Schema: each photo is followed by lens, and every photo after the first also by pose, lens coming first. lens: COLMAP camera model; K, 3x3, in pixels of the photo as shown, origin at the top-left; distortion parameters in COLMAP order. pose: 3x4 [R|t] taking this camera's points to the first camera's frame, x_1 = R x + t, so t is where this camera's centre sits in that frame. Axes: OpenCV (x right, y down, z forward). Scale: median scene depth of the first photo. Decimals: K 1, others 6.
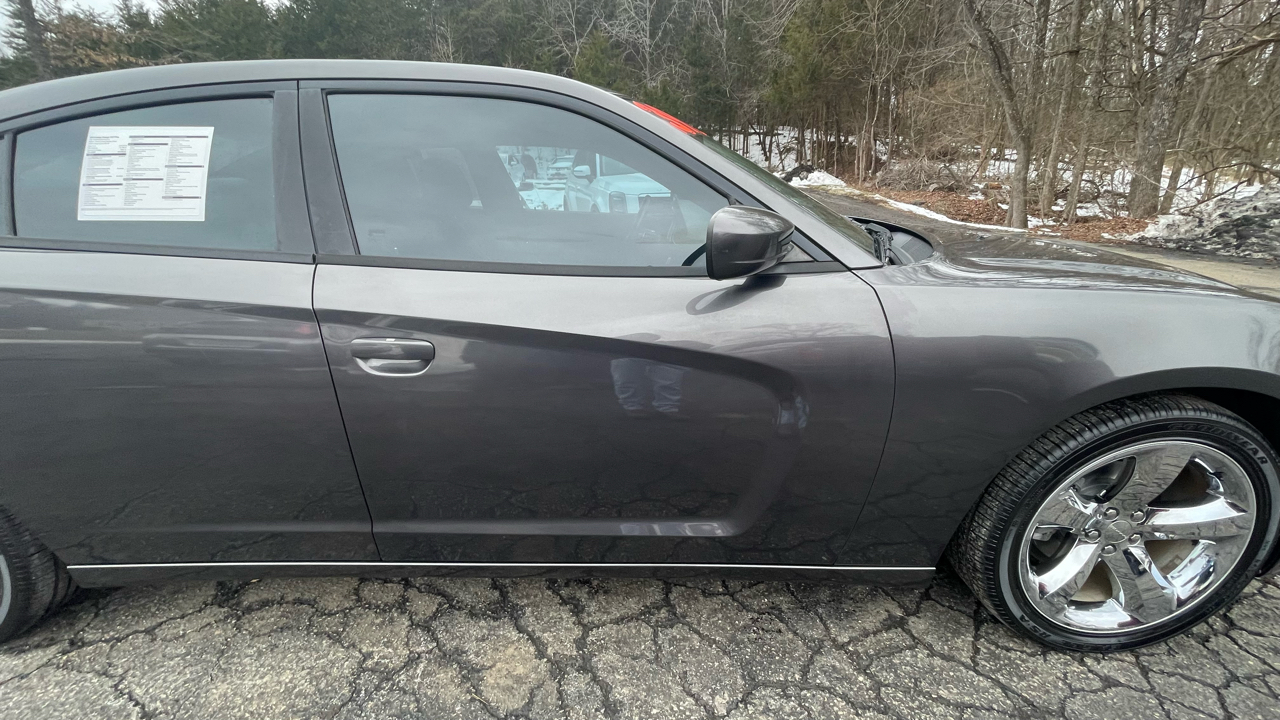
lens RADIAL K [[526.5, 0, 642.9], [0, 526.5, 360.5], [0, 0, 1]] dist [-0.001845, -0.000470]
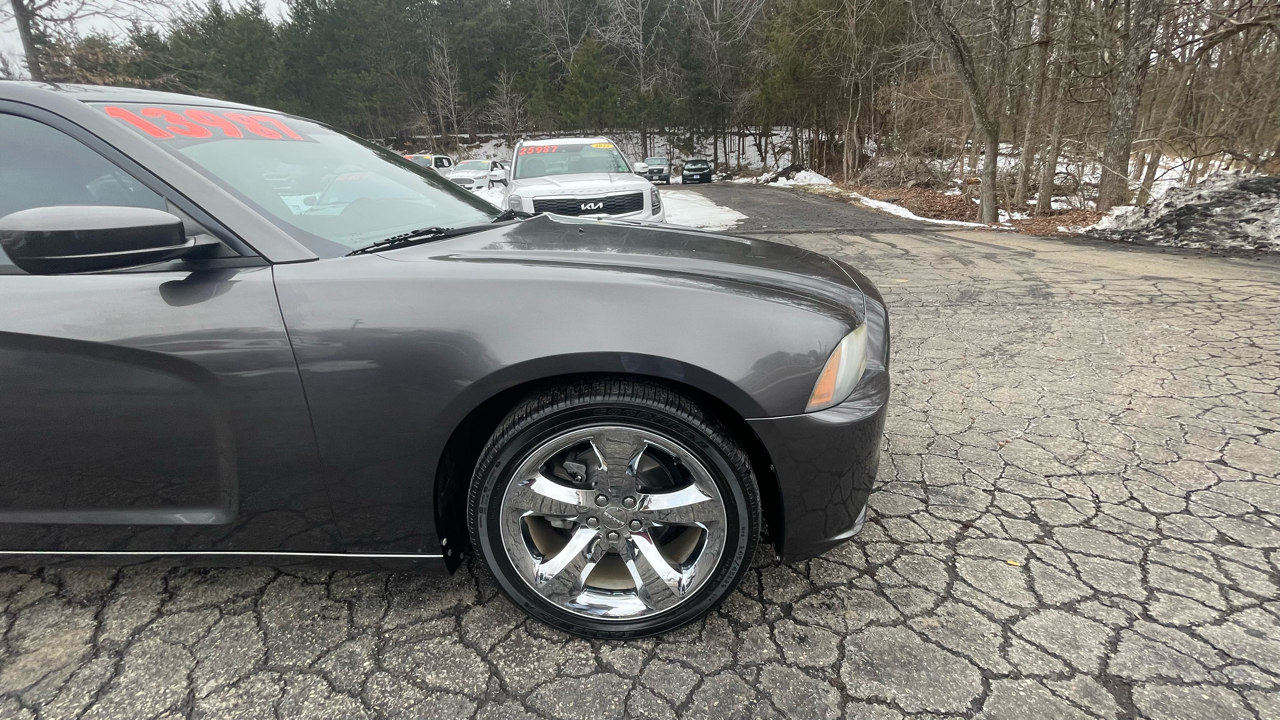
lens RADIAL K [[525.0, 0, 638.1], [0, 525.0, 361.7], [0, 0, 1]] dist [-0.001691, -0.000845]
pose [[0.999467, -0.014528, -0.029225, 0.166719], [0.014418, 0.999888, -0.003993, 0.005016], [0.029280, 0.003569, 0.999565, -0.000838]]
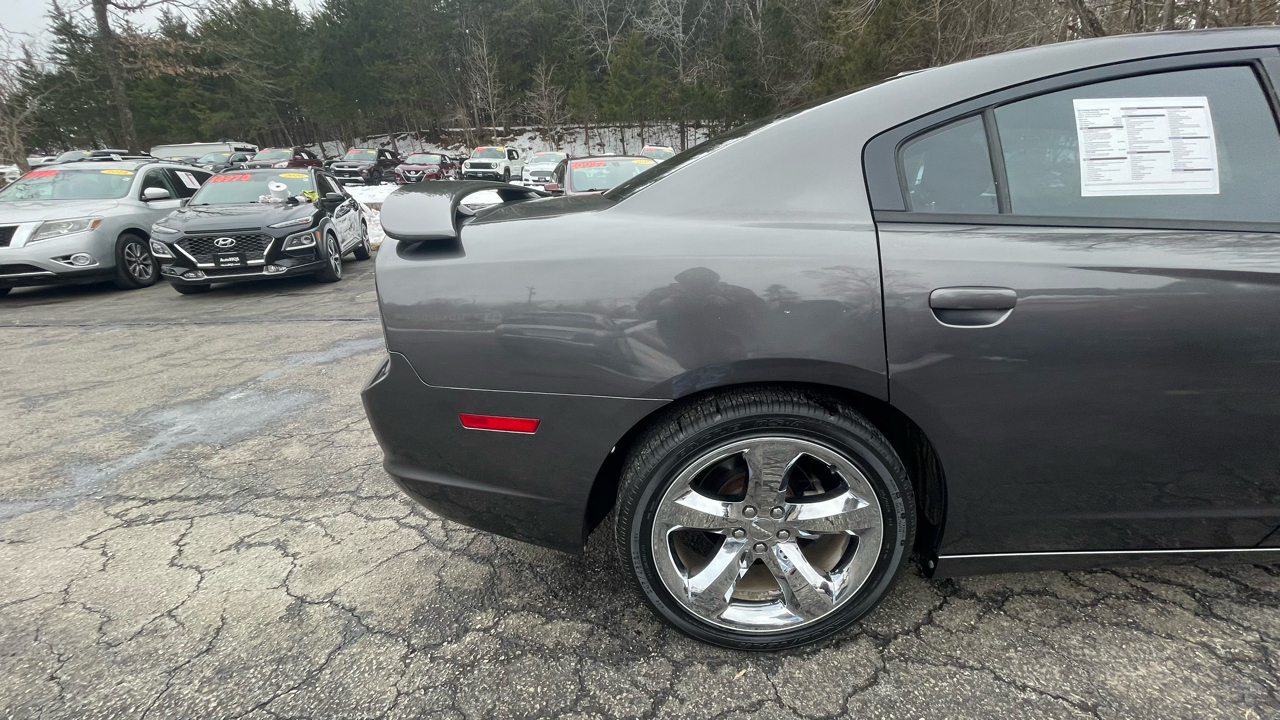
lens RADIAL K [[527.4, 0, 648.9], [0, 527.4, 360.9], [0, 0, 1]] dist [-0.001576, -0.000703]
pose [[0.999581, -0.018720, -0.022095, -0.273897], [0.018807, 0.999816, 0.003695, 0.002508], [0.022021, -0.004109, 0.999749, 0.002000]]
